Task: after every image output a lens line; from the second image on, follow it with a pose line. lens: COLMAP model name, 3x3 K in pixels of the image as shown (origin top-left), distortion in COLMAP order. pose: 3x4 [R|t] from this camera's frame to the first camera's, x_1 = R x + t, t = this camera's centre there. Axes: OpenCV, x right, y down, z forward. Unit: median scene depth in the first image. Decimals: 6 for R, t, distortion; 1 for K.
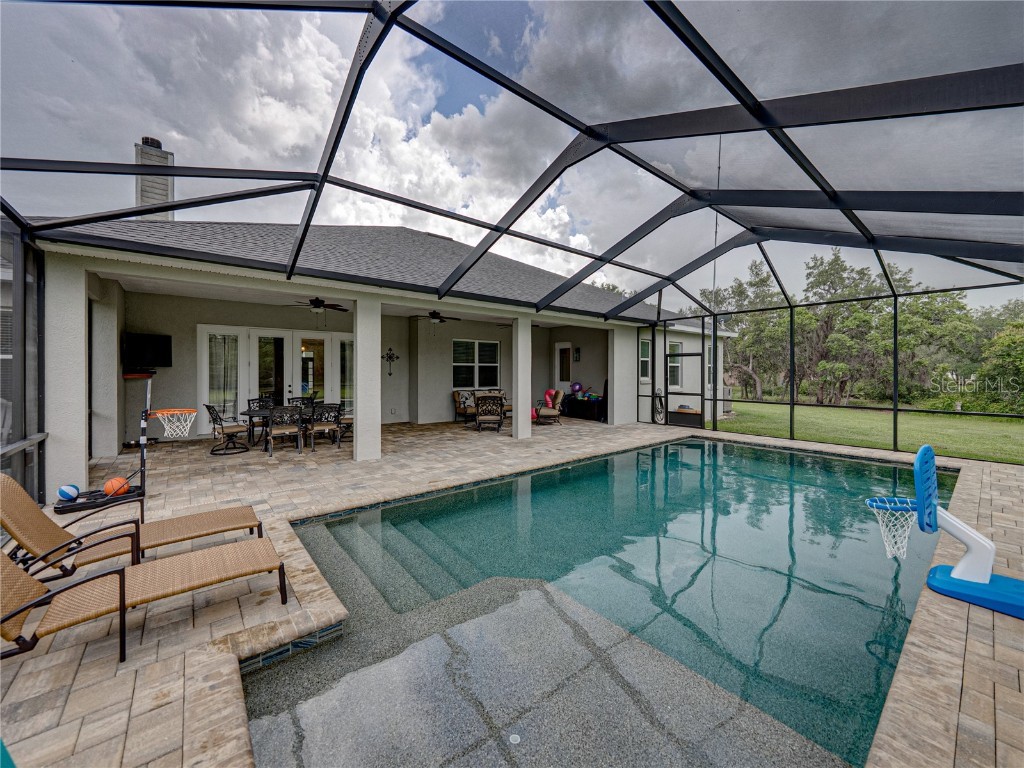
lens RADIAL K [[397.0, 0, 511.4], [0, 397.0, 375.1], [0, 0, 1]] dist [-0.004679, -0.000207]
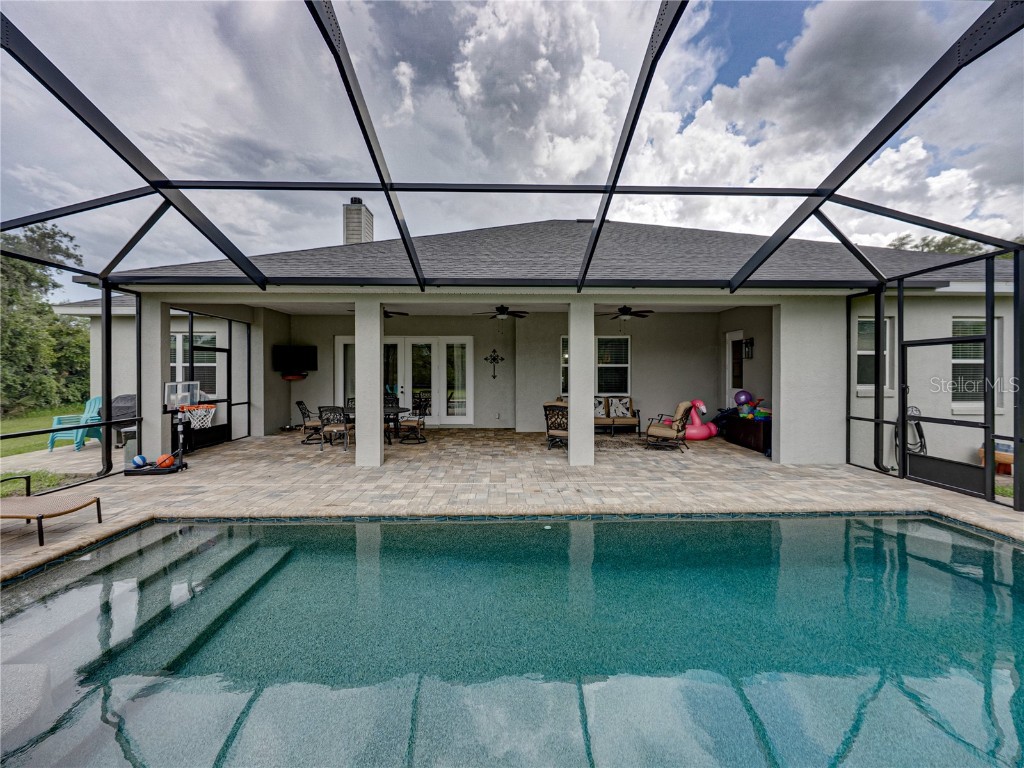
lens RADIAL K [[397.0, 0, 509.5], [0, 397.0, 371.5], [0, 0, 1]] dist [-0.001154, -0.000387]
pose [[0.782857, -0.001792, -0.622200, 0.352057], [-0.005606, 0.999935, -0.009932, -0.006585], [0.622177, 0.011263, 0.782796, 0.315077]]
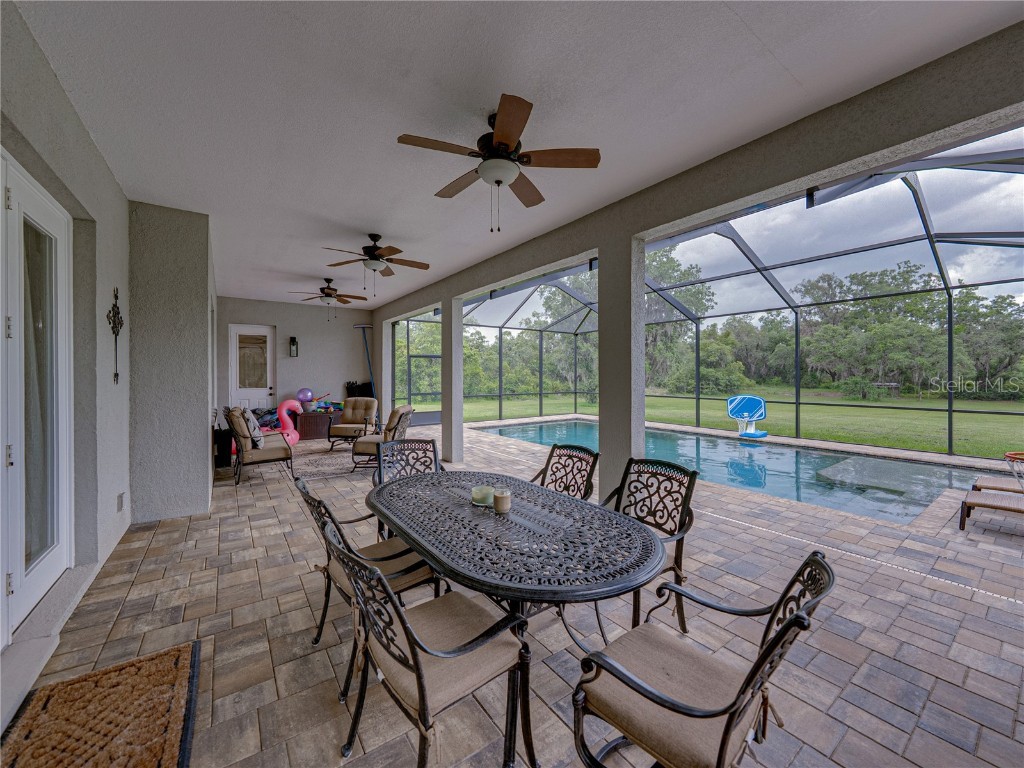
lens RADIAL K [[397.0, 0, 509.3], [0, 397.0, 373.8], [0, 0, 1]] dist [-0.001154, -0.000387]
pose [[0.069856, 0.001332, 0.997556, -0.650383], [0.010058, 0.999947, -0.002040, -0.001581], [-0.997506, 0.010176, 0.069839, 0.774749]]
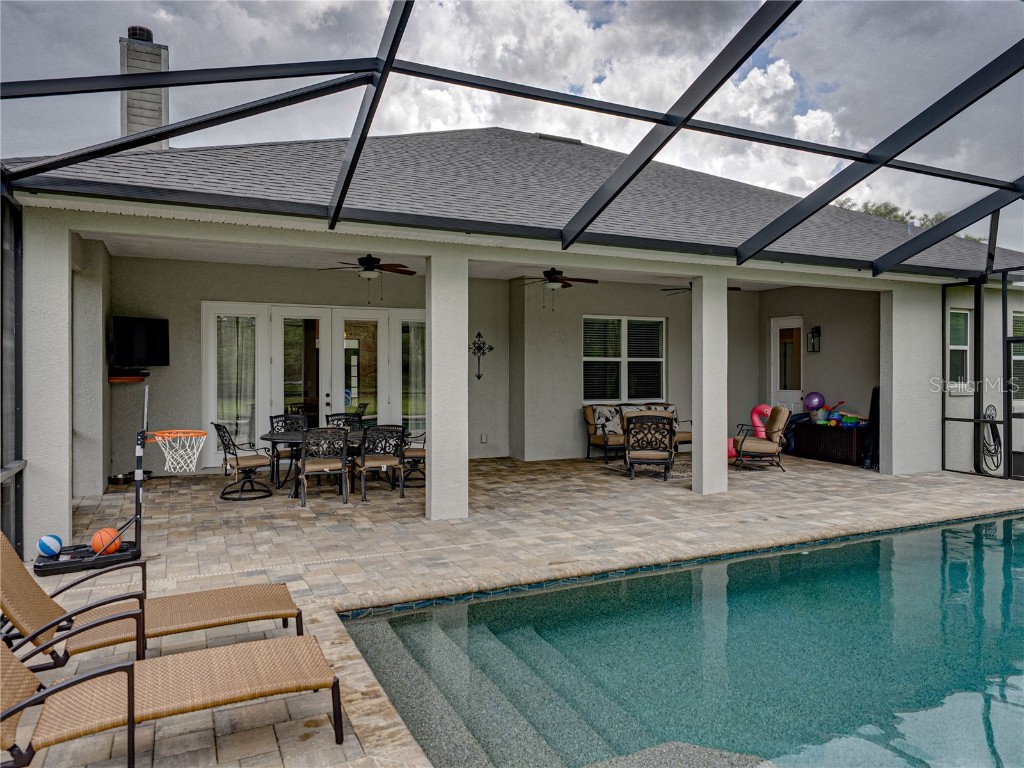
lens RADIAL K [[693.4, 0, 509.3], [0, 693.4, 376.5], [0, 0, 1]] dist [0.009271, -0.008054]
pose [[0.970526, 0.001392, -0.240992, -0.010376], [-0.001190, 0.999999, 0.000982, -0.003655], [0.240993, -0.000666, 0.970527, -0.005000]]
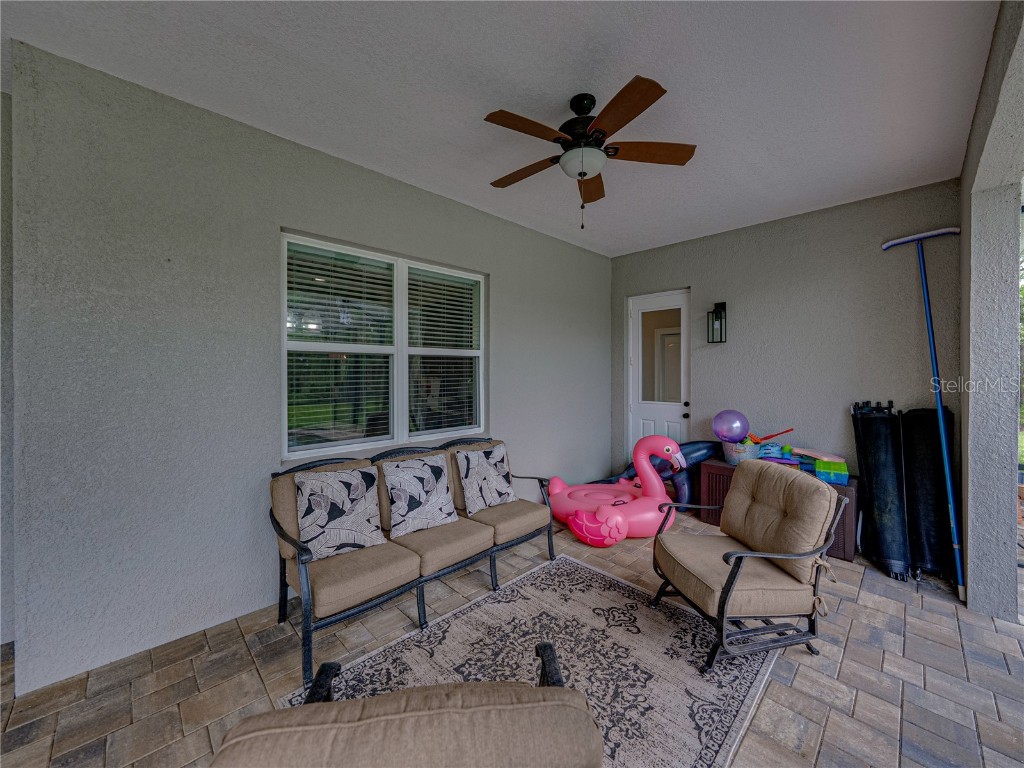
lens RADIAL K [[397.0, 0, 513.6], [0, 397.0, 371.2], [0, 0, 1]] dist [-0.001154, -0.000387]
pose [[0.996354, 0.001100, 0.085313, -0.043565], [-0.000865, 0.999996, -0.002793, -0.014666], [-0.085316, 0.002709, 0.996350, 0.909488]]
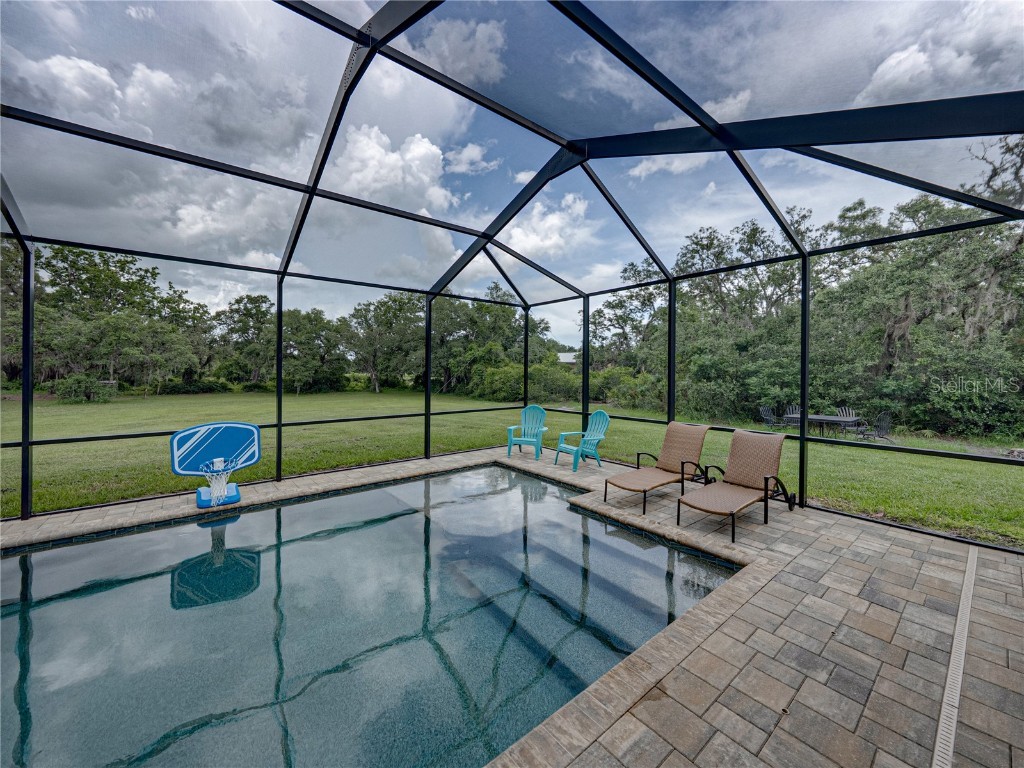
lens RADIAL K [[397.0, 0, 509.6], [0, 397.0, 366.8], [0, 0, 1]] dist [-0.001154, -0.000387]
pose [[-0.999973, -0.003578, 0.006496, -0.035680], [-0.003576, 0.999994, 0.000208, -0.015057], [-0.006496, 0.000184, -0.999979, 0.751364]]
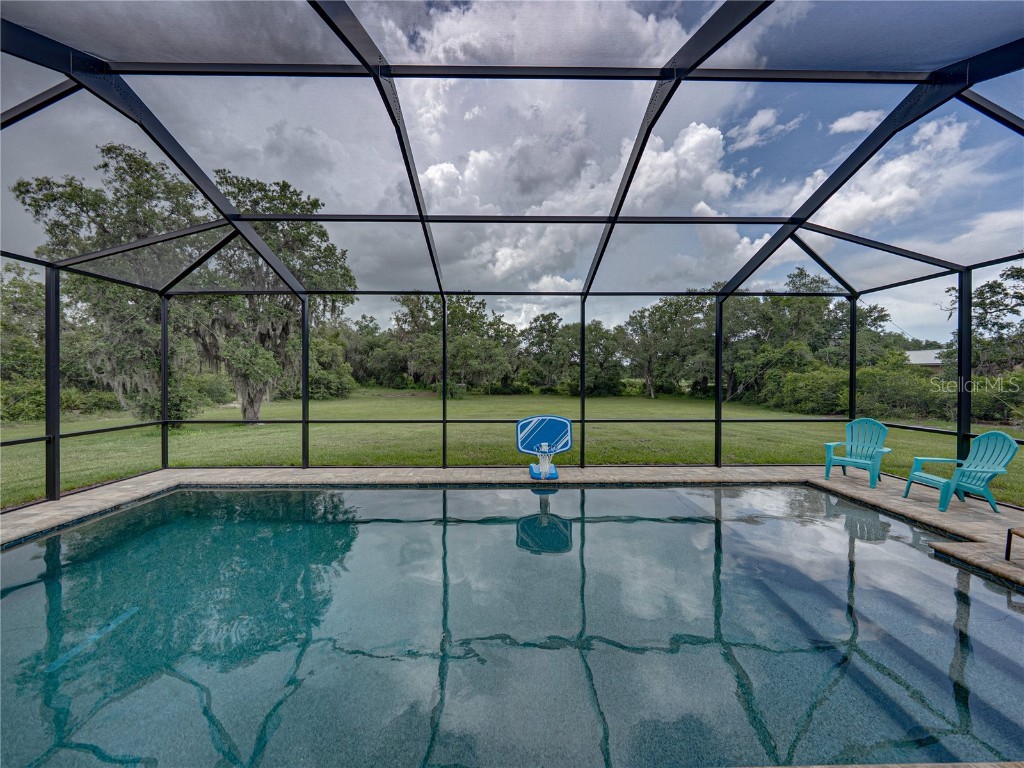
lens RADIAL K [[397.0, 0, 509.1], [0, 397.0, 376.8], [0, 0, 1]] dist [-0.001154, -0.000387]
pose [[-0.784206, -0.001431, 0.620499, -0.025580], [0.005646, 0.999939, 0.009442, -0.013362], [-0.620475, 0.010908, -0.784150, 0.796219]]
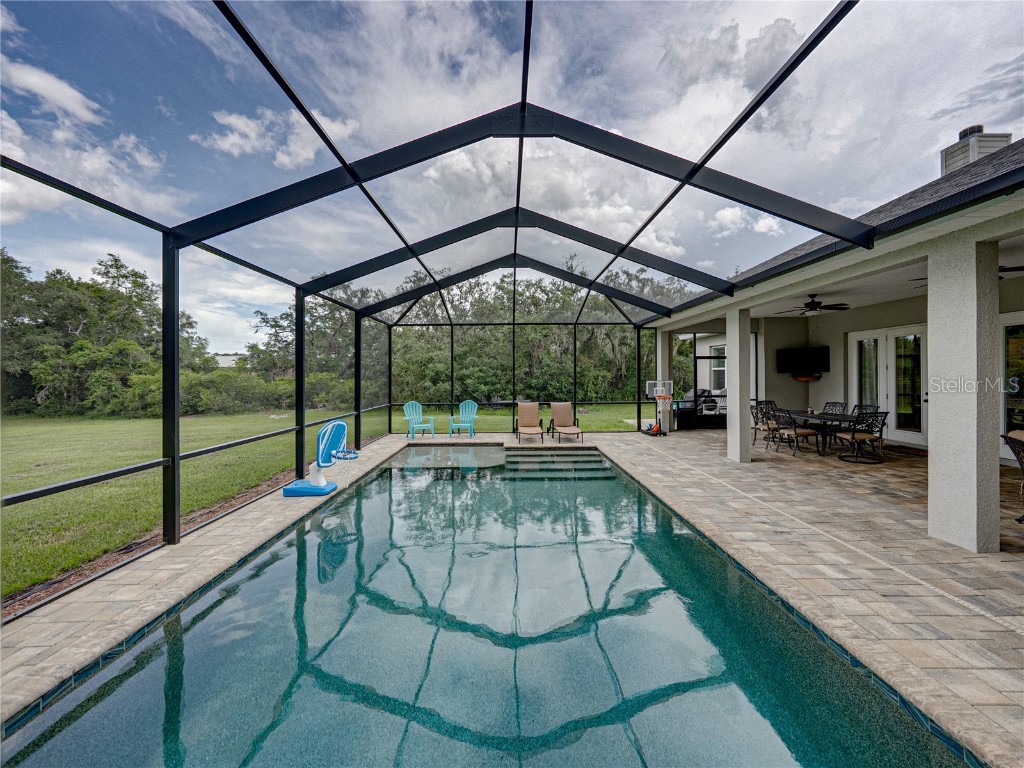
lens RADIAL K [[397.0, 0, 512.6], [0, 397.0, 377.5], [0, 0, 1]] dist [-0.001154, -0.000387]
pose [[-0.621698, 0.010412, -0.783188, 0.581162], [0.000871, 0.999920, 0.012601, -0.015882], [0.783257, 0.007152, -0.621657, 0.821213]]
